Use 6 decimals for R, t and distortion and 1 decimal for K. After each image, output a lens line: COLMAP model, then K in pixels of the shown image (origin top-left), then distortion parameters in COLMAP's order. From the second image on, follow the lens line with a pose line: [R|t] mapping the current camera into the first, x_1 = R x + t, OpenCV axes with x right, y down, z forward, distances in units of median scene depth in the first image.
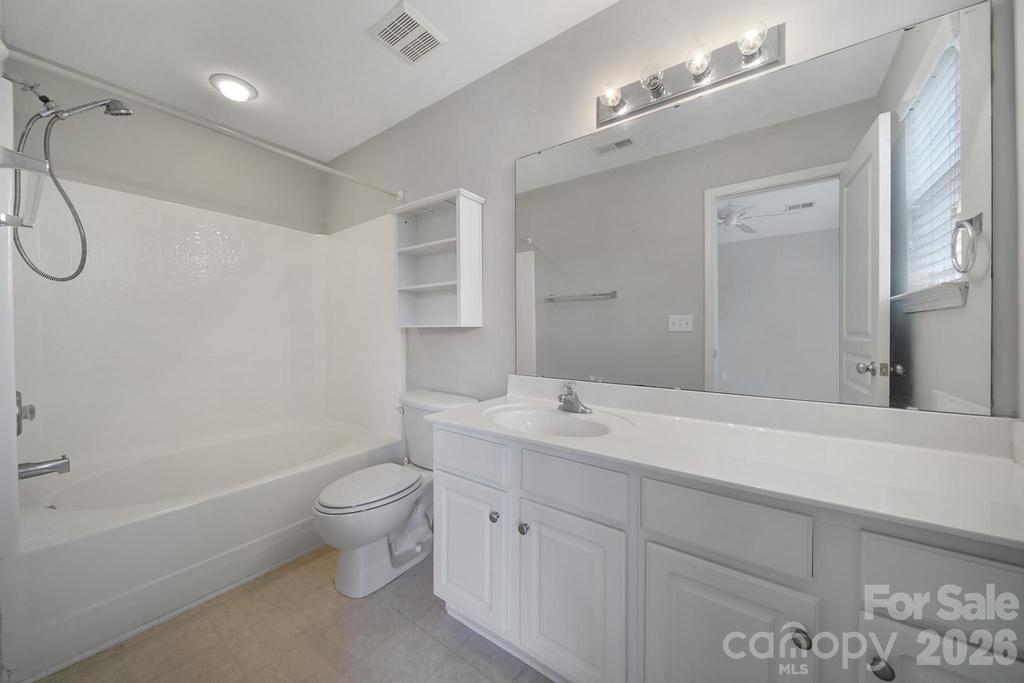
lens RADIAL K [[360.8, 0, 512.0], [0, 360.8, 341.5], [0, 0, 1]] dist [-0.002017, -0.000223]
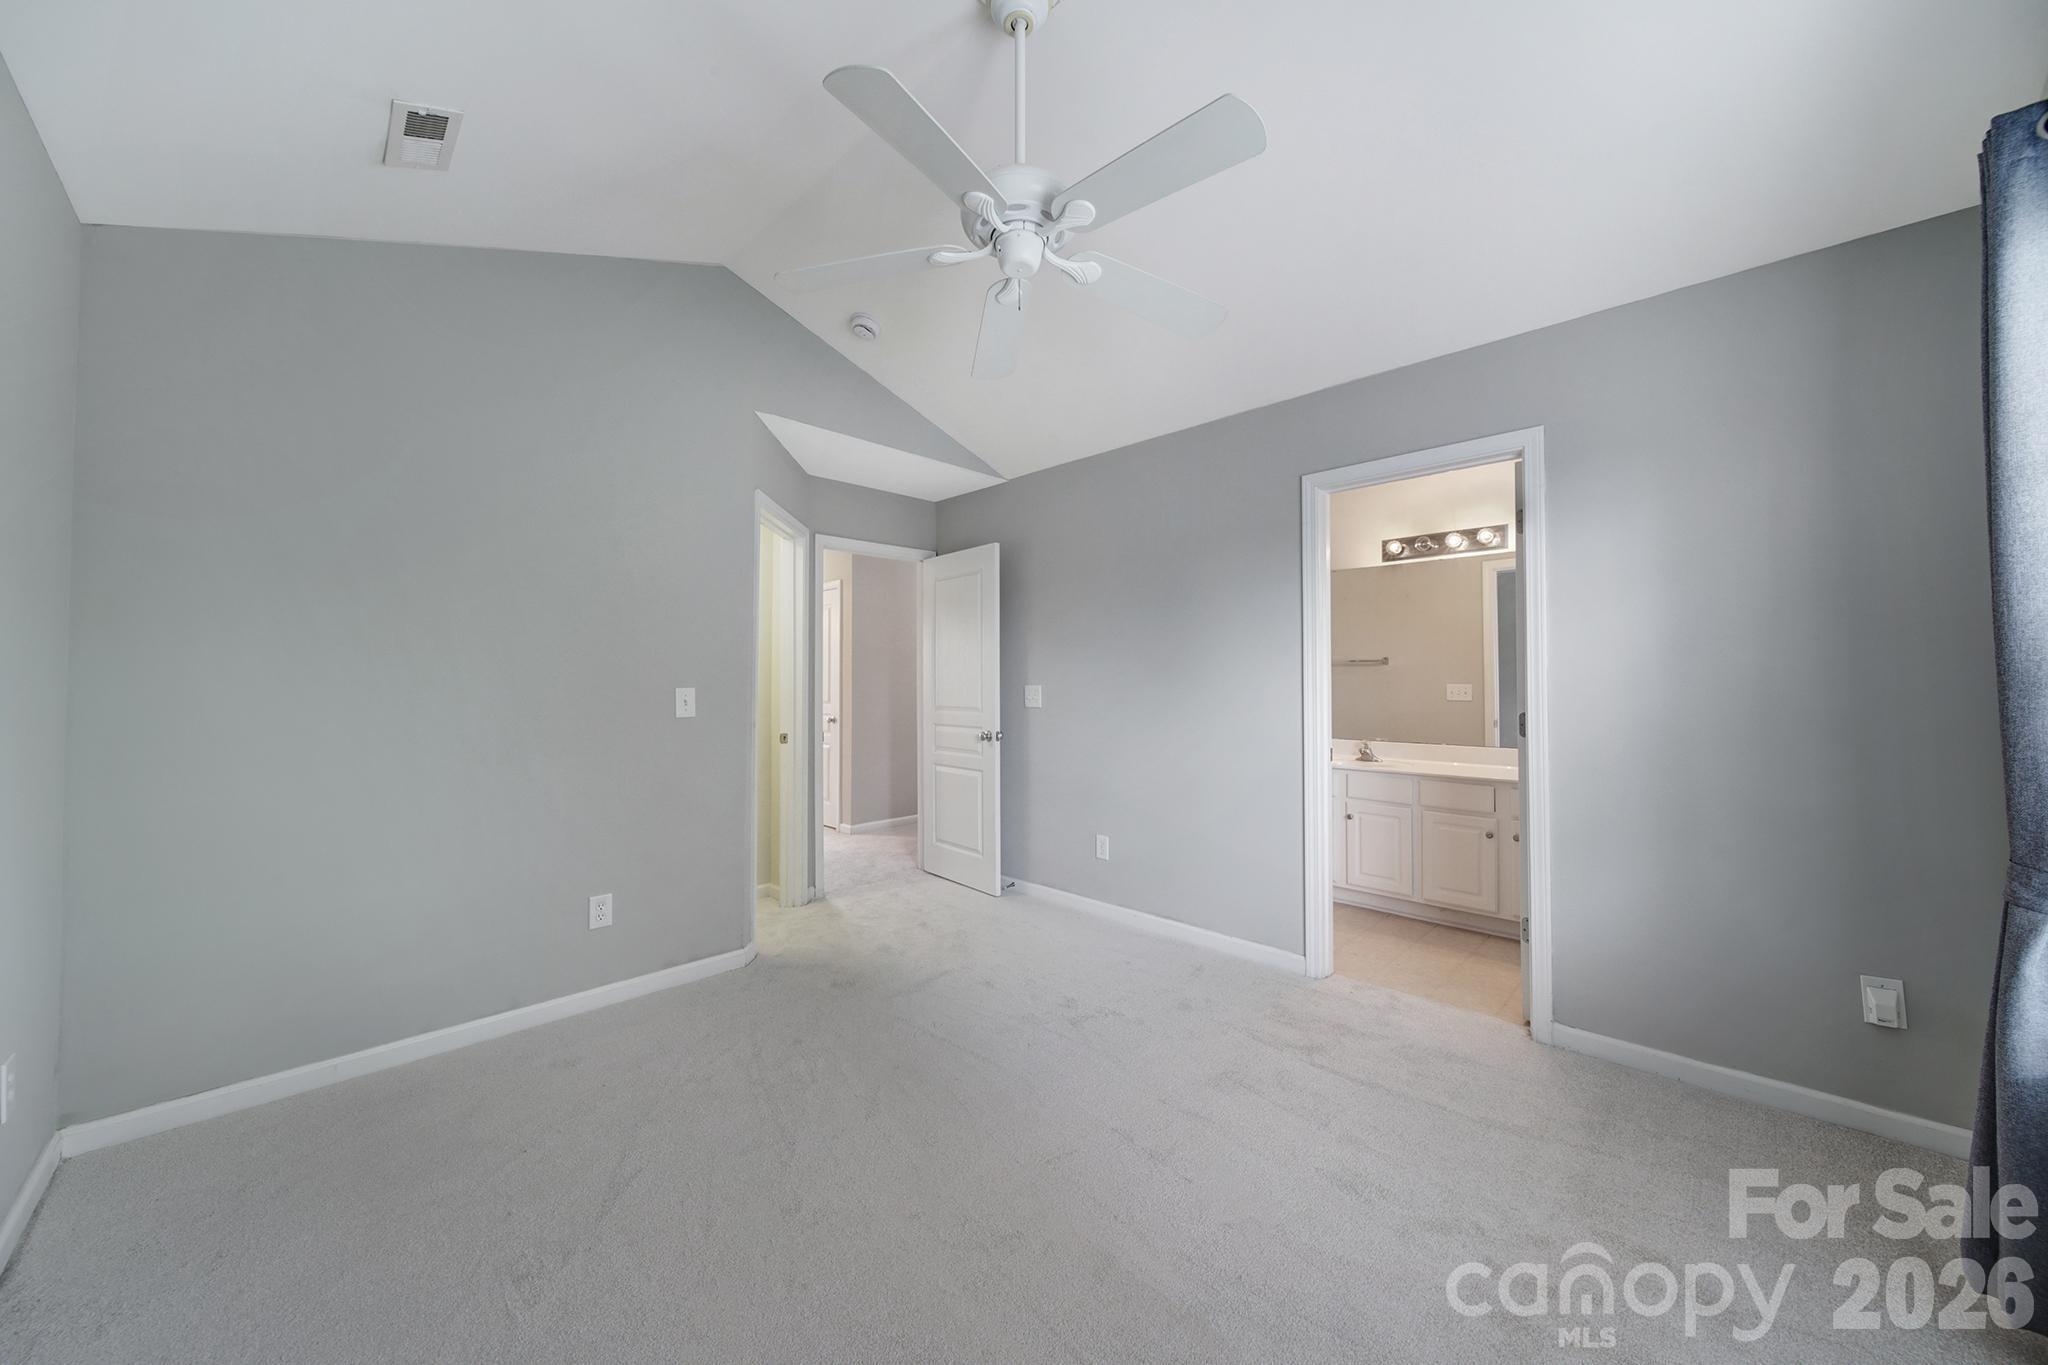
lens RADIAL K [[723.1, 0, 1026.6], [0, 723.1, 677.1], [0, 0, 1]] dist [-0.000907, -0.002229]
pose [[0.988665, -0.002727, -0.150115, -0.768463], [-0.002964, 0.999286, -0.037675, -0.028213], [0.150111, 0.037692, 0.987950, -2.140662]]
